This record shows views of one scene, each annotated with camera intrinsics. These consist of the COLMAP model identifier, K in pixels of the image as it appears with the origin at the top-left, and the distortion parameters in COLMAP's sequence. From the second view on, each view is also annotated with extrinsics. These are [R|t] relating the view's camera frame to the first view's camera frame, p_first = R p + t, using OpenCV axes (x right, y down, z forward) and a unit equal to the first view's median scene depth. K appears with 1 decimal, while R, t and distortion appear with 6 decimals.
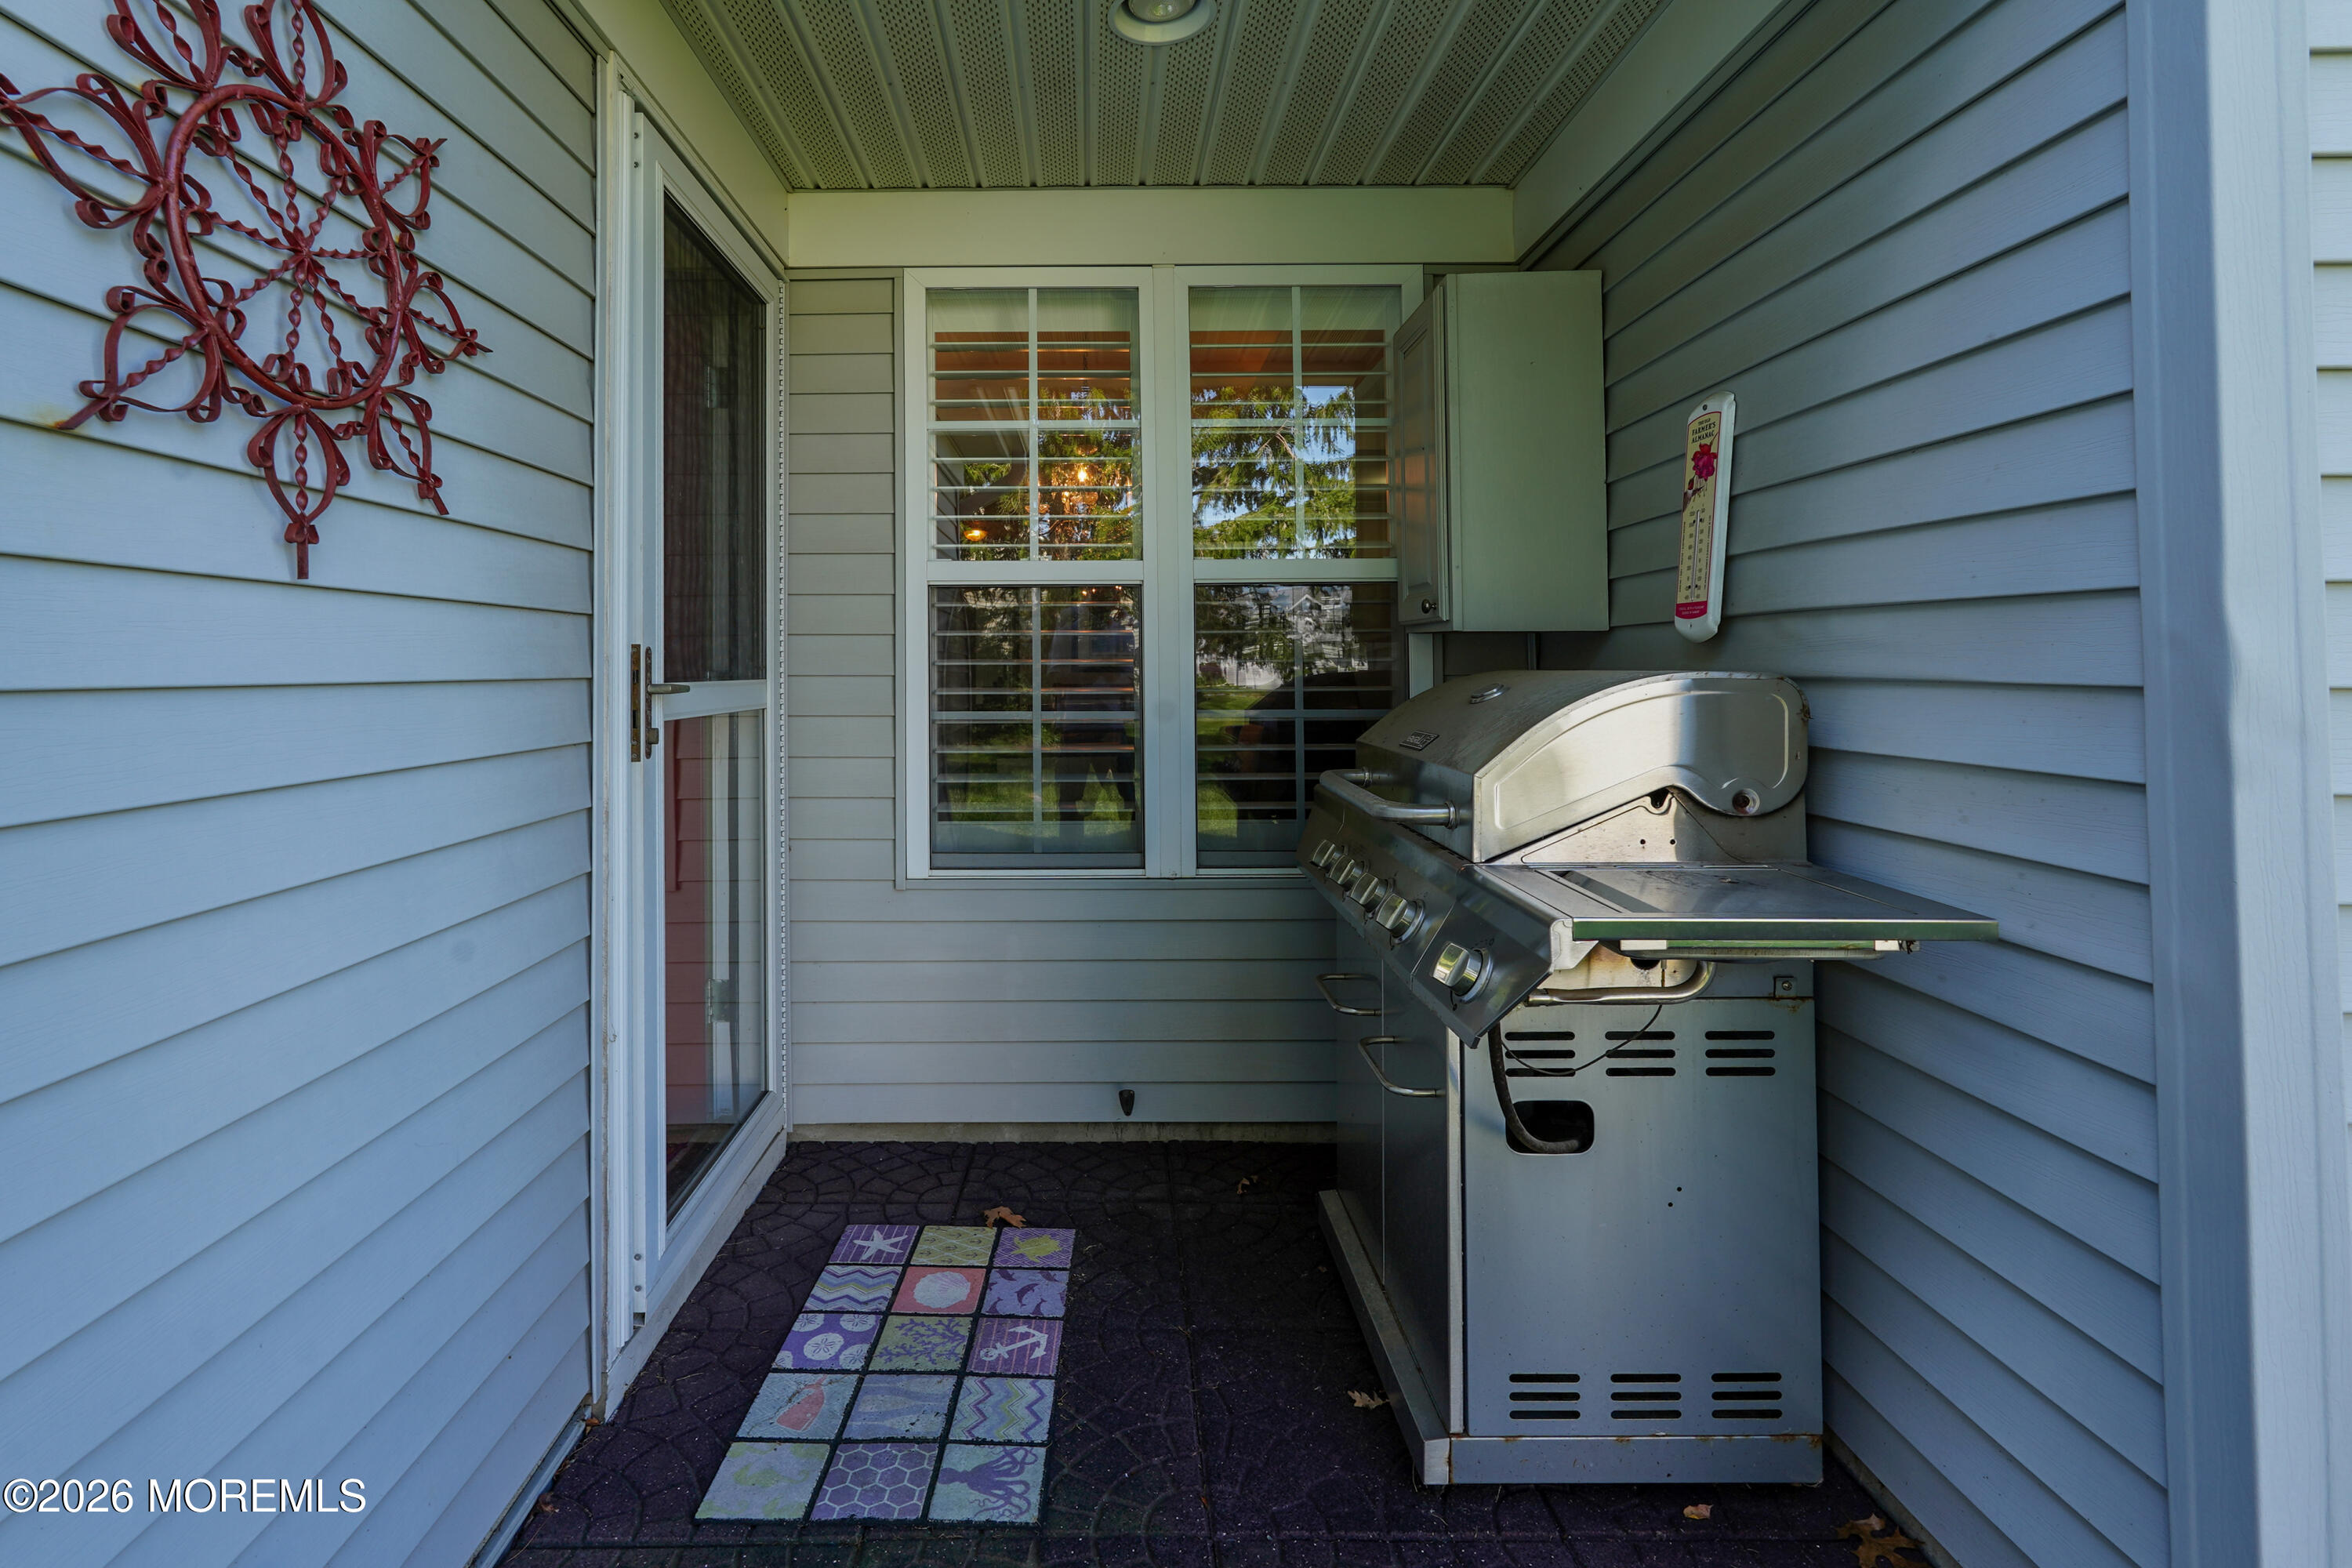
lens RADIAL K [[1065.8, 0, 1239.9], [0, 1065.8, 671.5], [0, 0, 1]] dist [-0.001081, 0.000443]
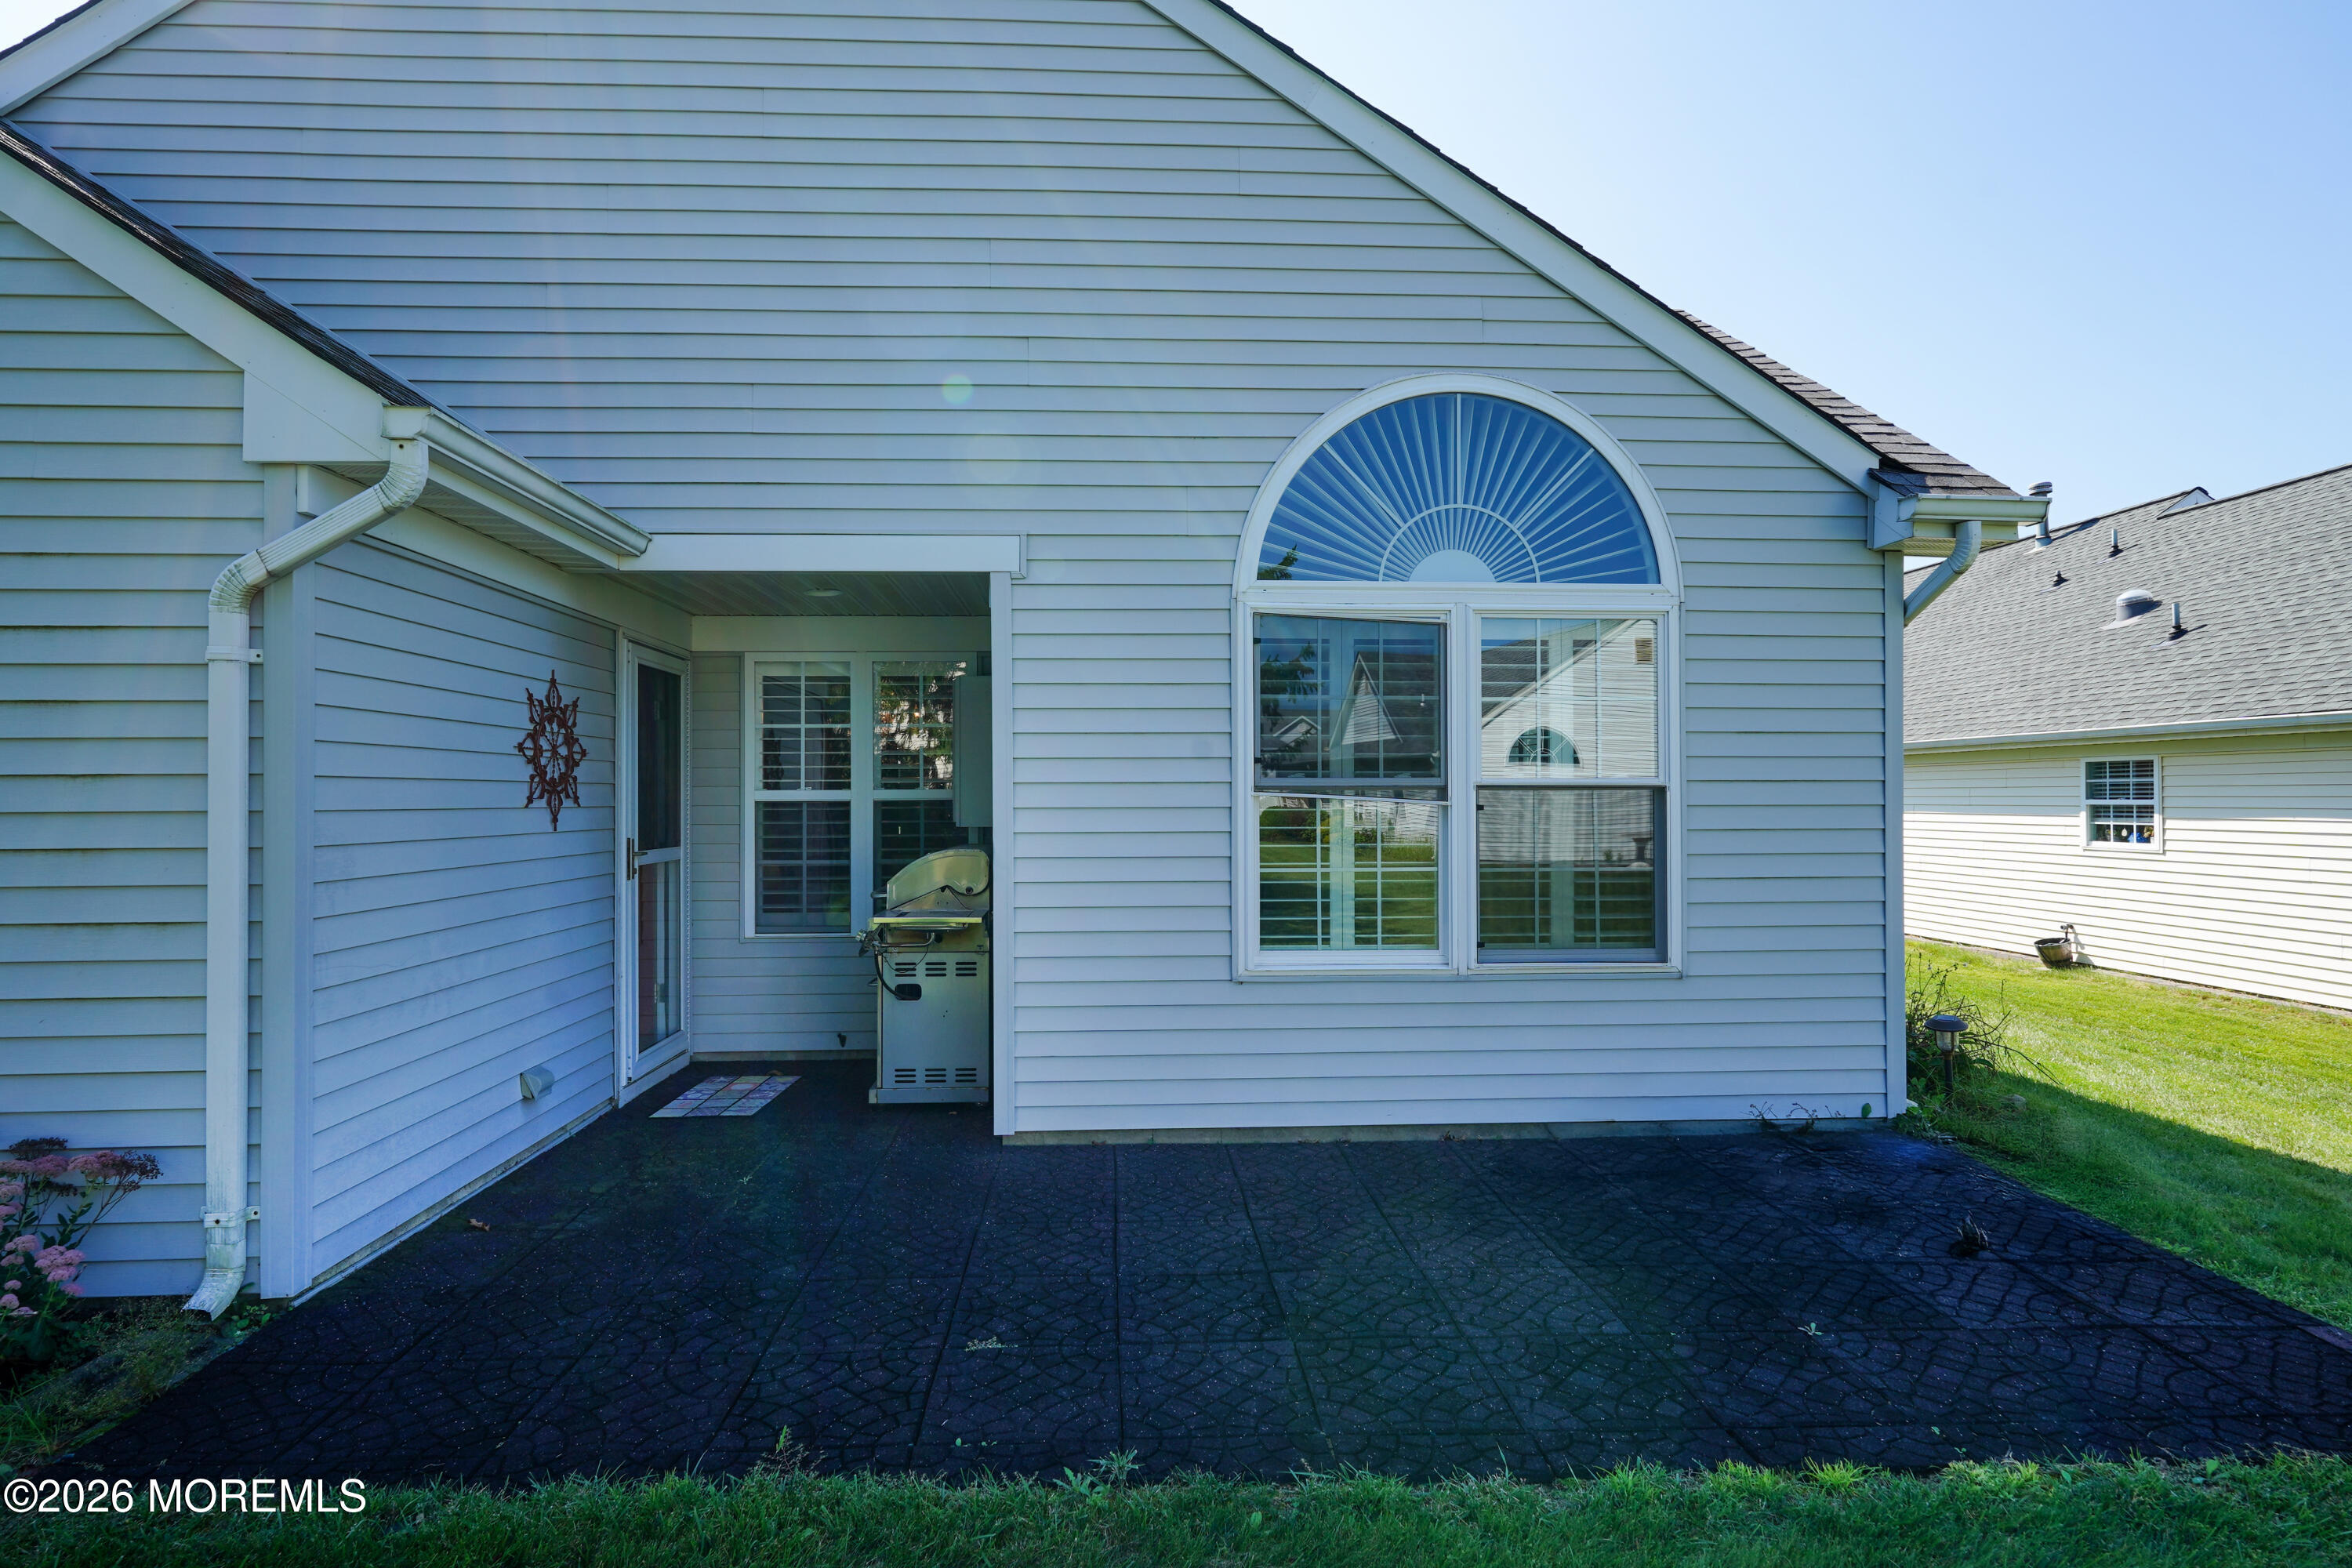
lens RADIAL K [[1210.7, 0, 1170.9], [0, 1210.7, 778.0], [0, 0, 1]] dist [-0.006280, -0.002329]
pose [[0.997808, -0.007288, -0.065772, 1.029276], [0.005970, 0.999778, -0.020214, -0.107424], [0.065905, 0.019777, 0.997630, -2.011921]]
